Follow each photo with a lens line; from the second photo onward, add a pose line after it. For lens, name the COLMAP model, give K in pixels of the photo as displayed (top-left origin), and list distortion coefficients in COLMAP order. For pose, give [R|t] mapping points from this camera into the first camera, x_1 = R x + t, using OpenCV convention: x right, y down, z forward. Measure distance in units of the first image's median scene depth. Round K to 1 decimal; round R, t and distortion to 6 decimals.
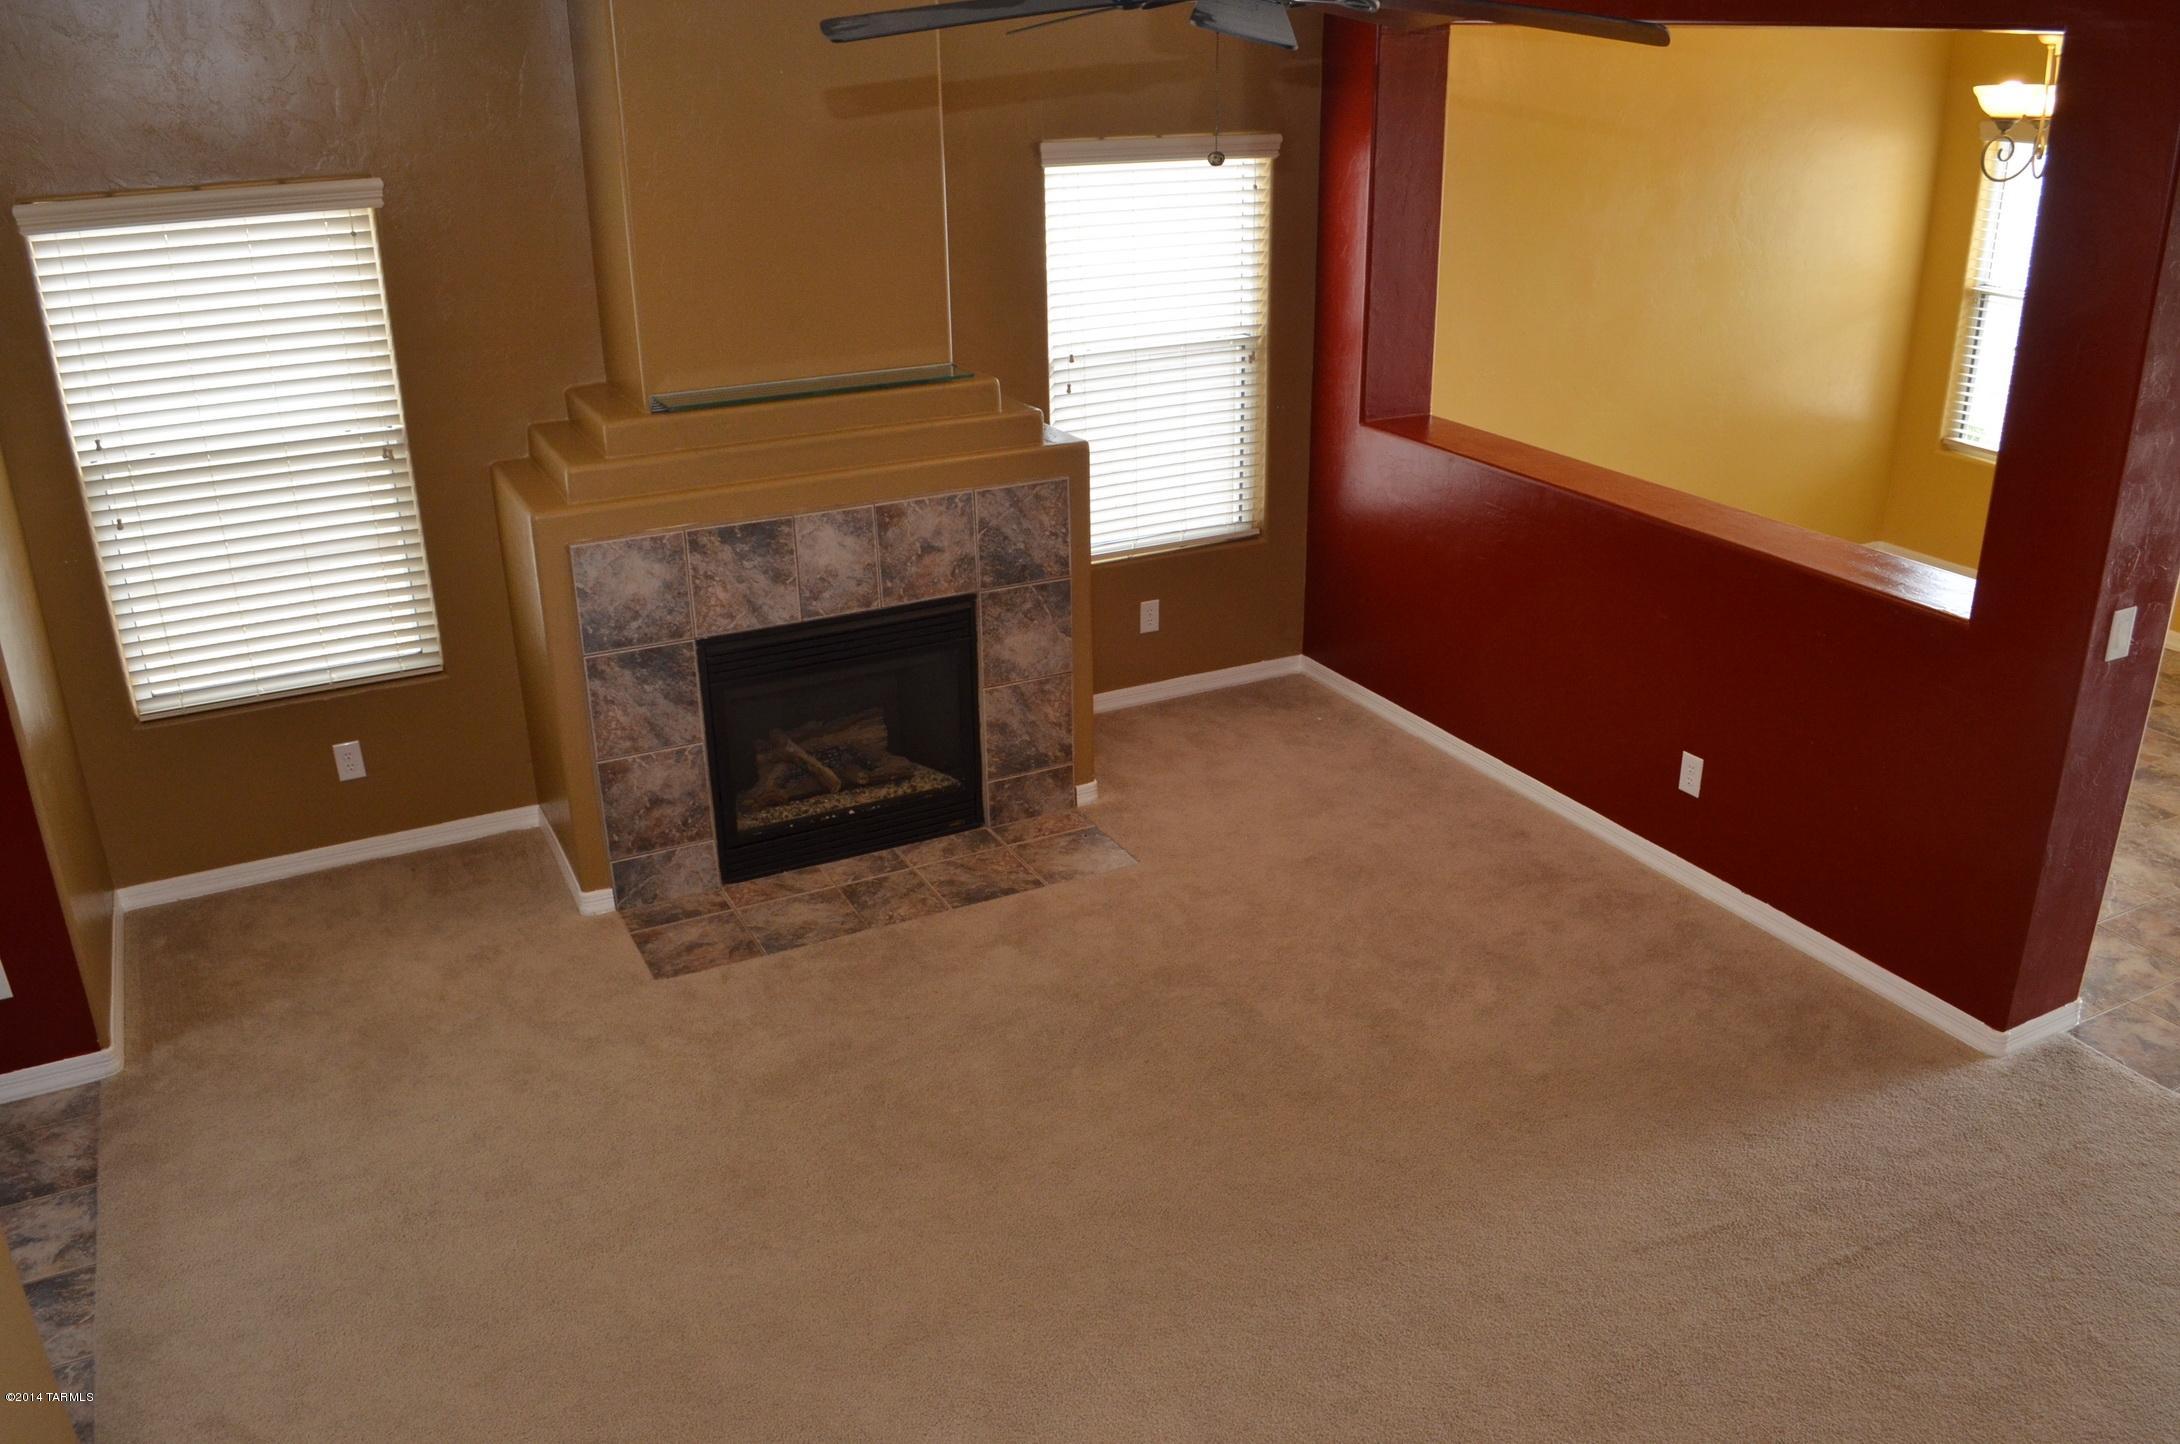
lens RADIAL K [[1717.0, 0, 1105.9], [0, 1717.0, 727.6], [0, 0, 1]] dist [-0.087521, 0.014644]
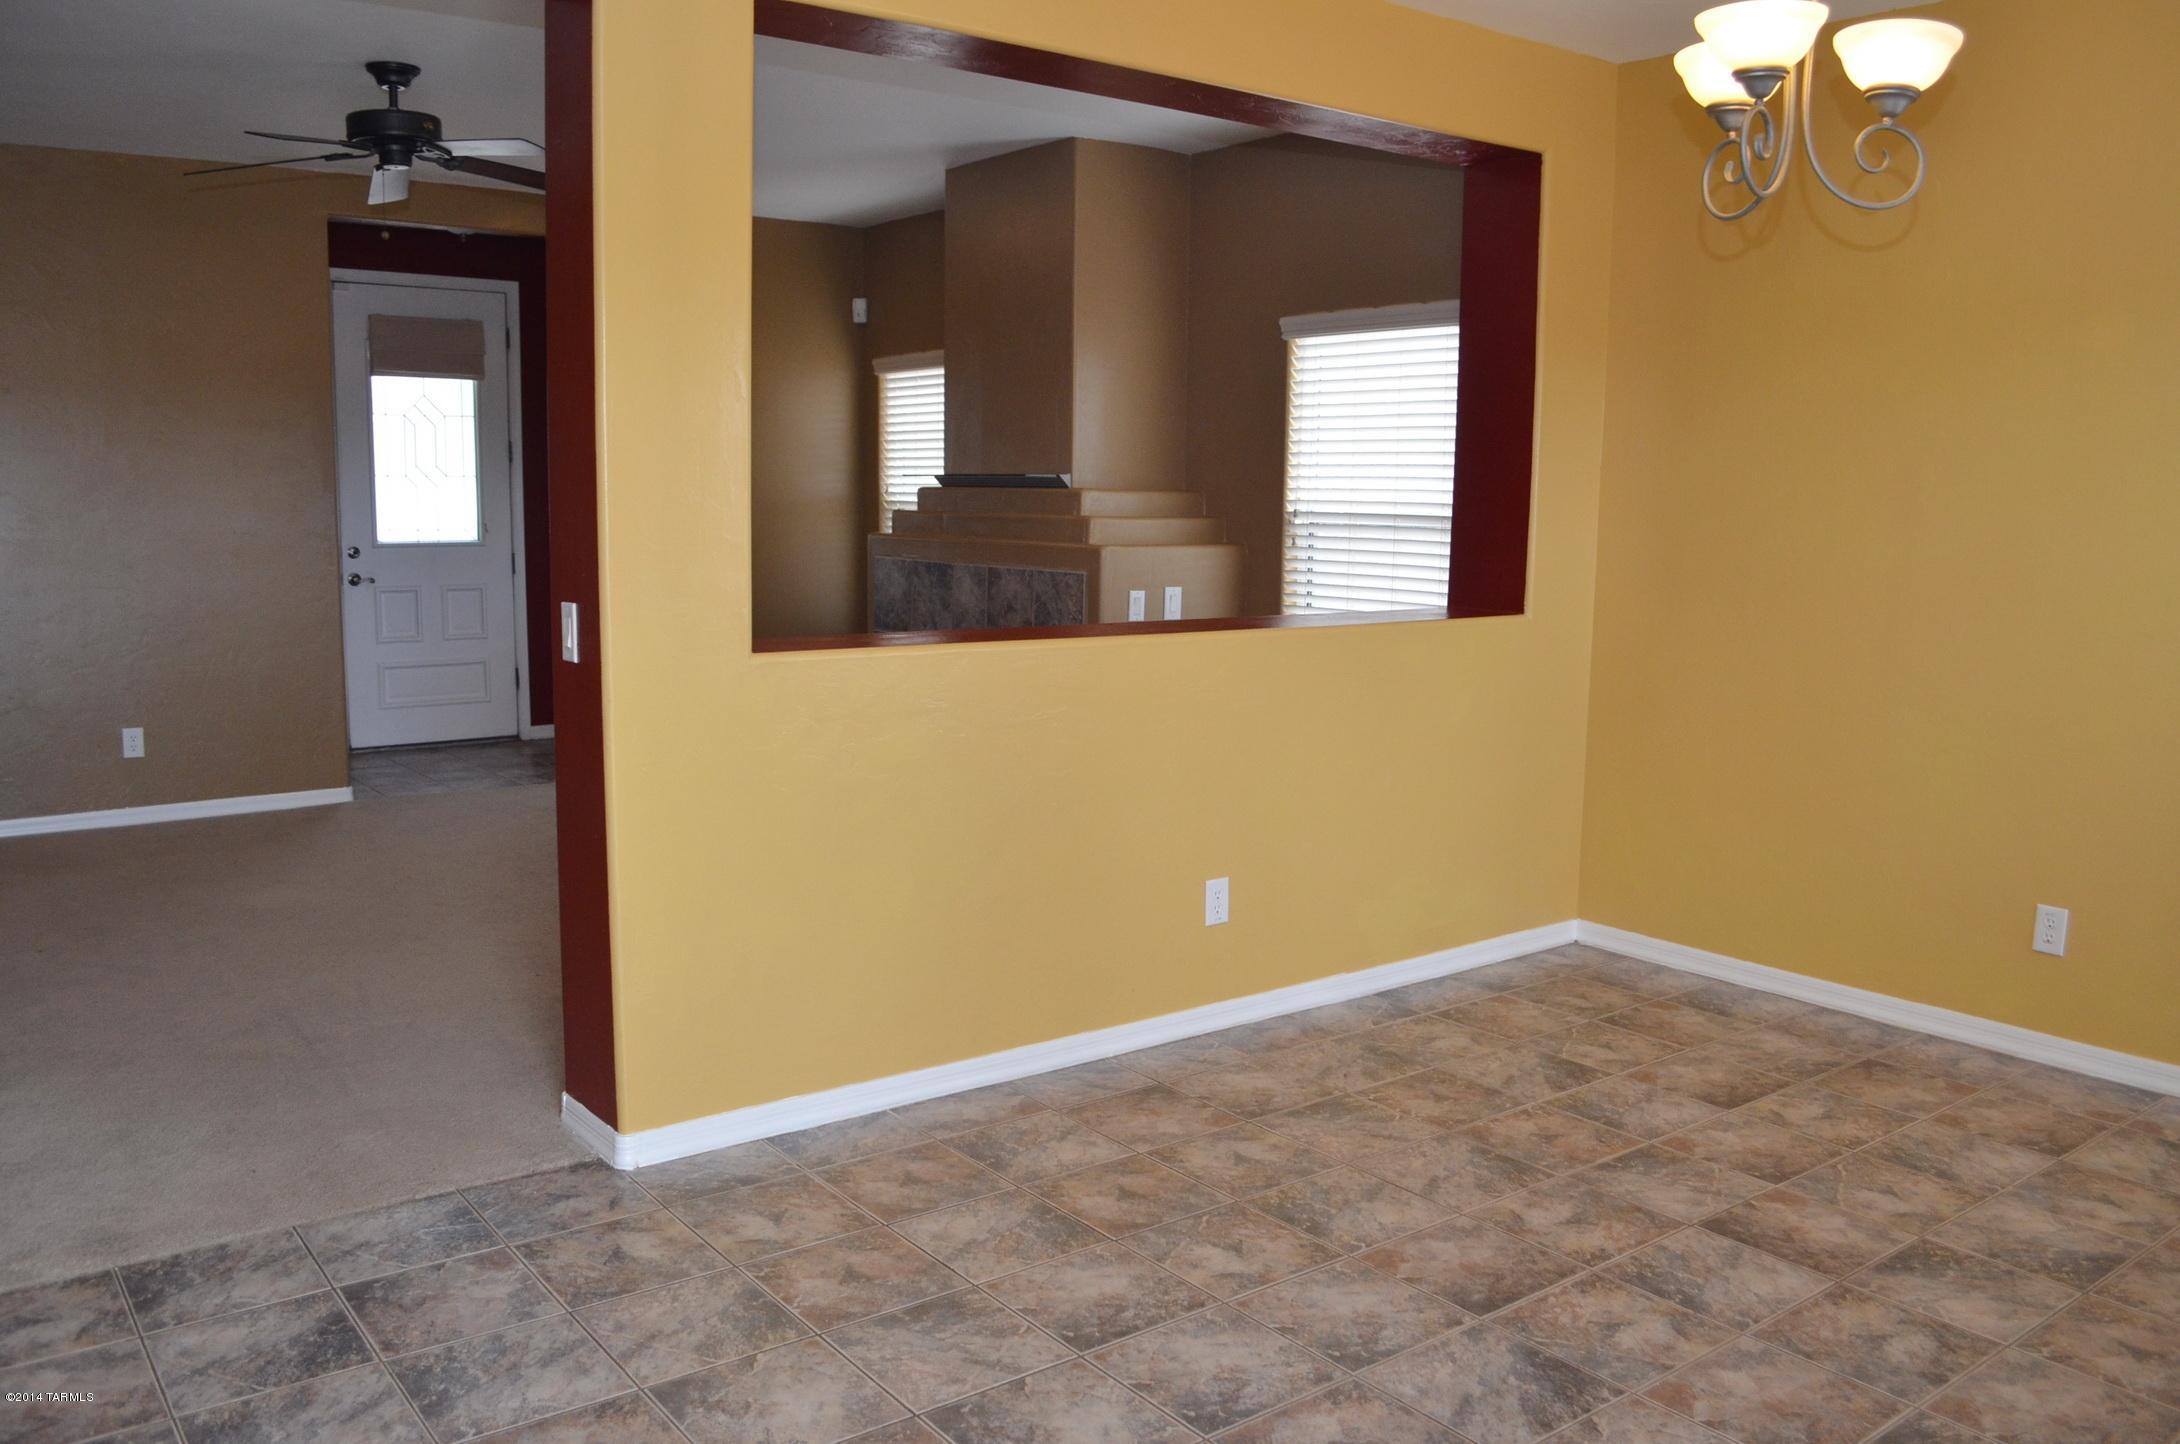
lens RADIAL K [[1717.0, 0, 1130.4], [0, 1717.0, 740.9], [0, 0, 1]] dist [-0.087521, 0.014644]
pose [[0.185192, 0.154454, -0.970488, 1.197050], [-0.388636, 0.918572, 0.072030, -0.142057], [0.902589, 0.363827, 0.230139, 0.828943]]
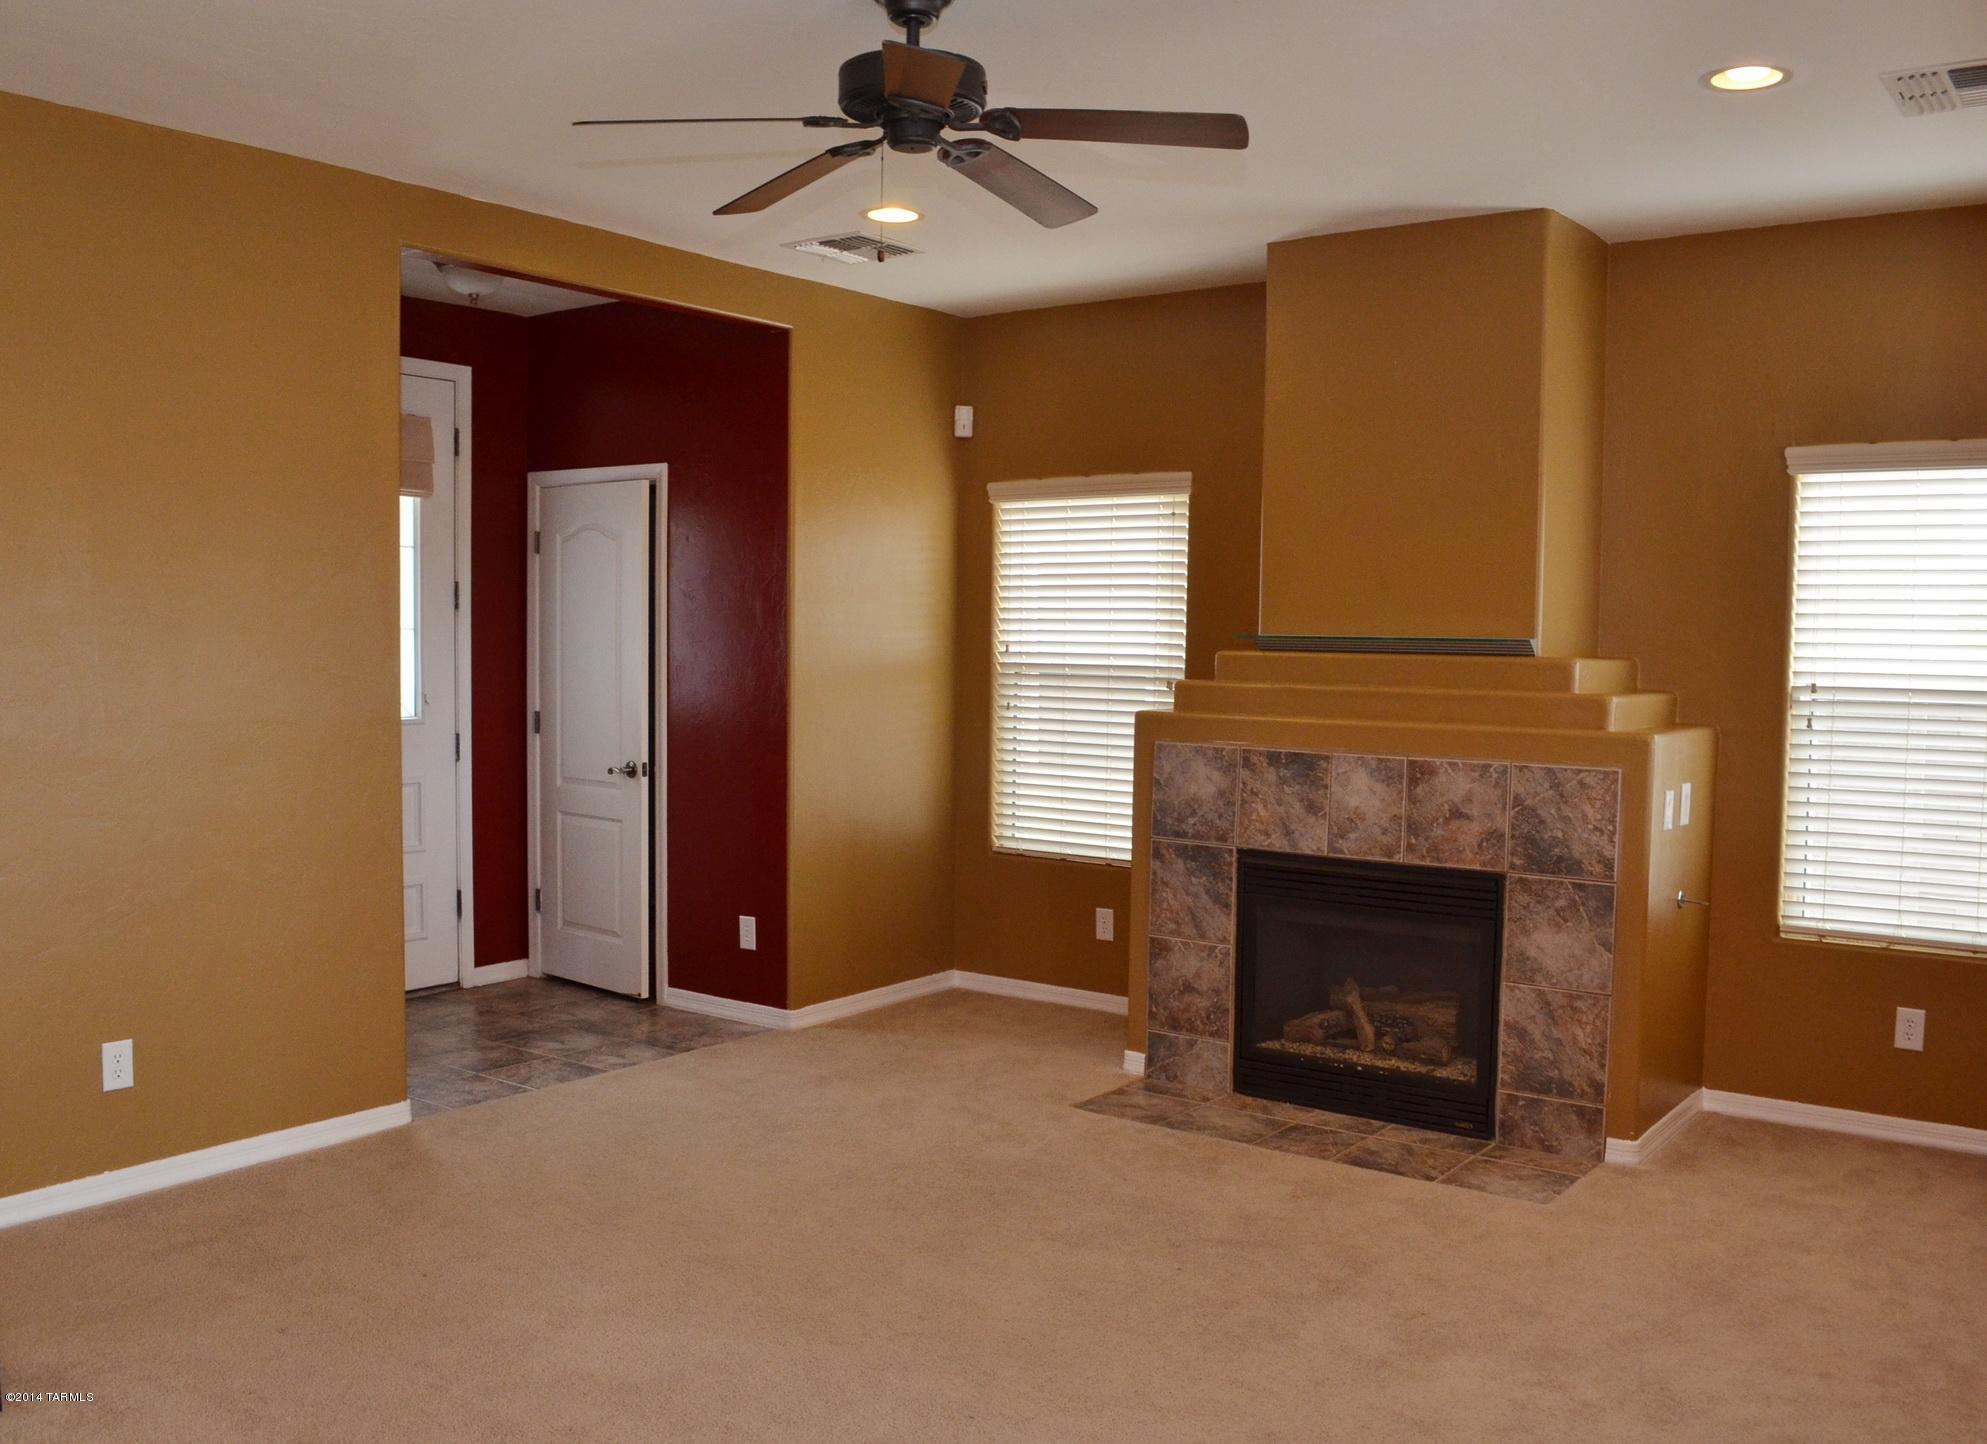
lens RADIAL K [[1726.6, 0, 1007.1], [0, 1726.6, 732.0], [0, 0, 1]] dist [-0.076724, -0.020615]
pose [[0.439376, 0.069039, -0.895646, 0.666992], [-0.357307, 0.928208, -0.103735, 0.046523], [0.824184, 0.365600, 0.432501, 0.349554]]
